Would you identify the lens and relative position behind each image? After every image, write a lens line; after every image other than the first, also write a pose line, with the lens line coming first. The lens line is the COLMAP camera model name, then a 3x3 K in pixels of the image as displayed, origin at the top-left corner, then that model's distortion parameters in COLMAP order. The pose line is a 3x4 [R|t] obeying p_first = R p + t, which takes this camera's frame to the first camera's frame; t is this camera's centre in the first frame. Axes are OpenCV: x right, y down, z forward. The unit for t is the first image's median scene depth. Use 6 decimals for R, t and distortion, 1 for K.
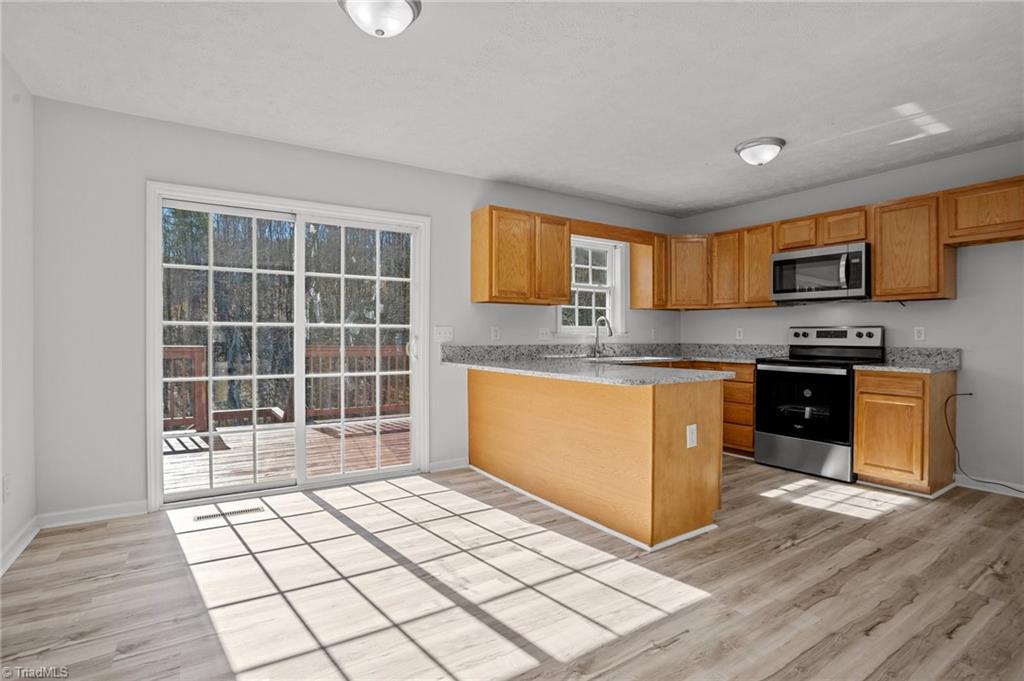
lens RADIAL K [[502.8, 0, 505.2], [0, 502.8, 335.7], [0, 0, 1]] dist [-0.076352, 0.031462]
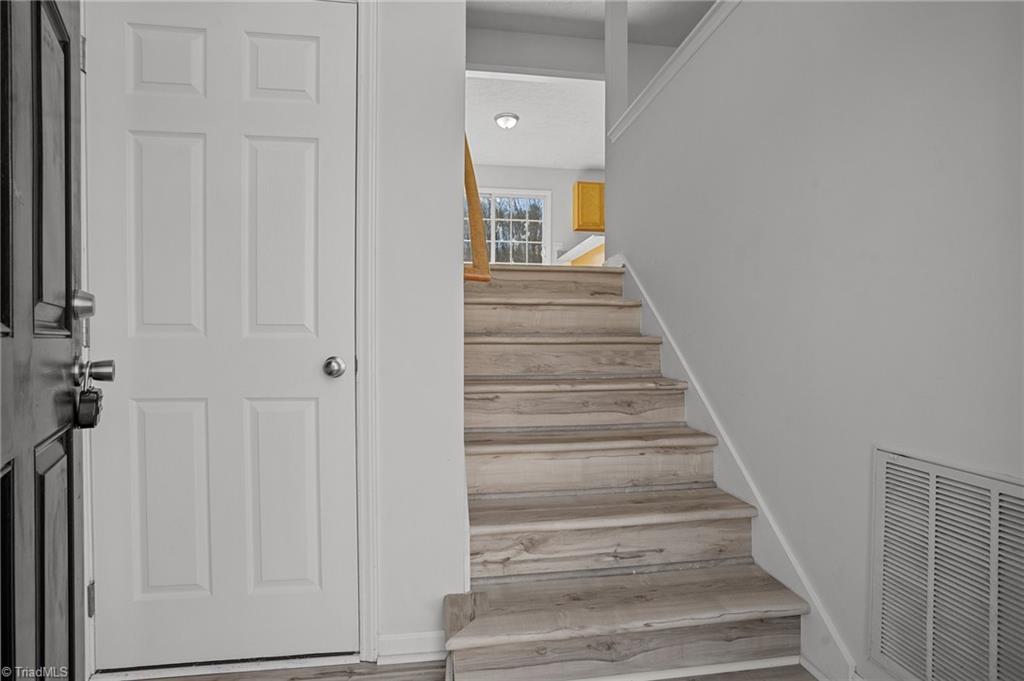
lens RADIAL K [[513.0, 0, 508.9], [0, 513.0, 341.3], [0, 0, 1]] dist [-0.060425, 0.033822]
pose [[0.911371, 0.001334, -0.411584, 0.614698], [0.001927, 0.999970, 0.007507, 0.409910], [0.411582, -0.007634, 0.911341, -1.112129]]
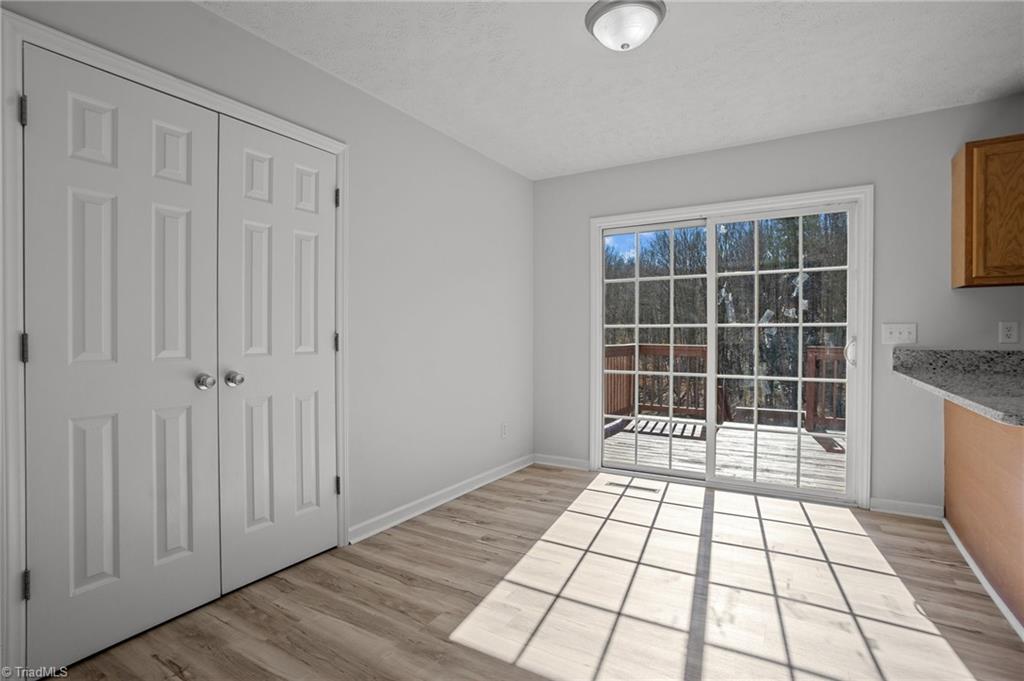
lens RADIAL K [[501.0, 0, 506.5], [0, 501.0, 342.1], [0, 0, 1]] dist [-0.064490, 0.028414]
pose [[0.434075, 0.008478, -0.900837, 0.306208], [0.002720, 0.999939, 0.010721, 0.000018], [0.900873, -0.007104, 0.434025, 0.166074]]
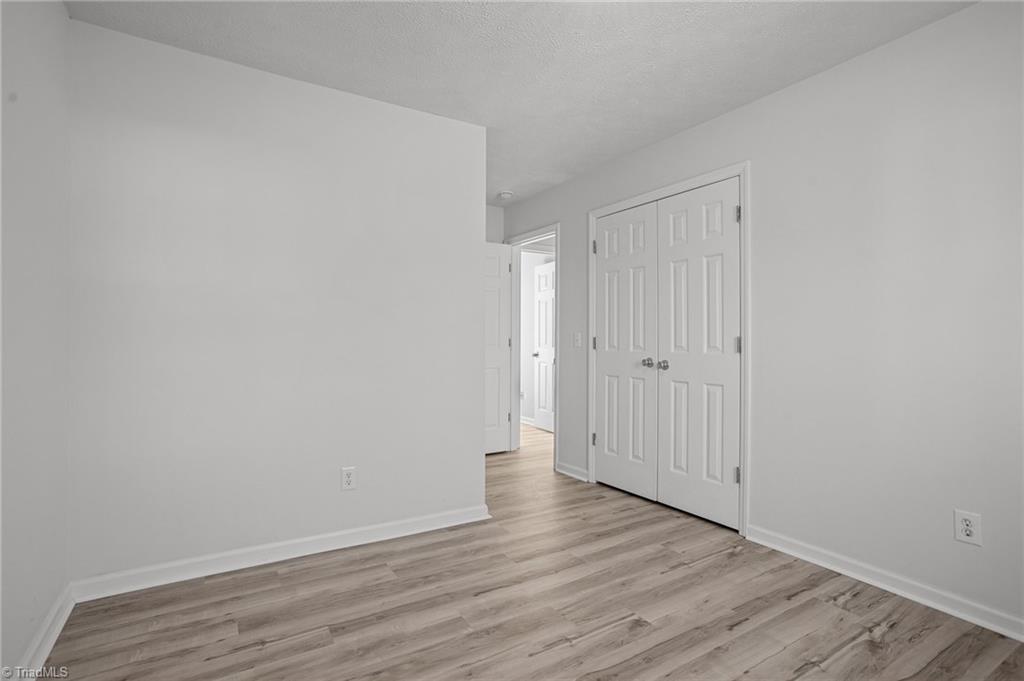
lens RADIAL K [[513.0, 0, 508.9], [0, 513.0, 341.3], [0, 0, 1]] dist [-0.060425, 0.033822]
pose [[-0.999875, -0.005185, 0.014903, -0.073982], [-0.005057, 0.999950, 0.008602, -0.003746], [-0.014947, 0.008526, -0.999852, 1.024280]]
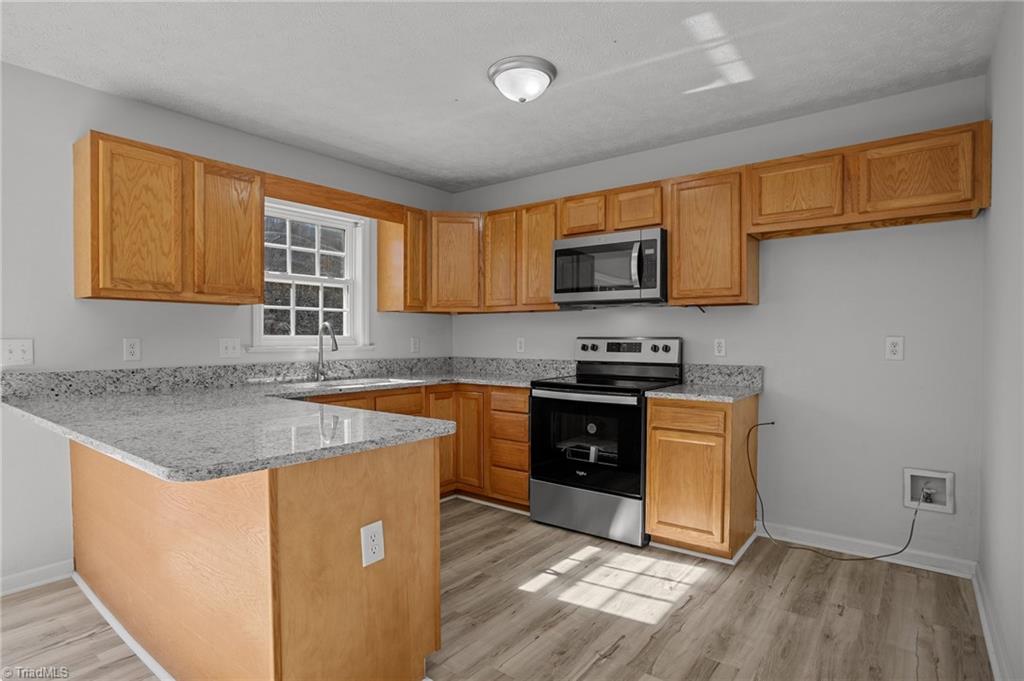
lens RADIAL K [[540.8, 0, 503.7], [0, 540.8, 347.8], [0, 0, 1]] dist [-0.069589, 0.037268]
pose [[0.945298, -0.007385, 0.326125, 0.233915], [0.001752, 0.999844, 0.017563, -0.019623], [-0.326204, -0.016031, 0.945163, 0.284217]]
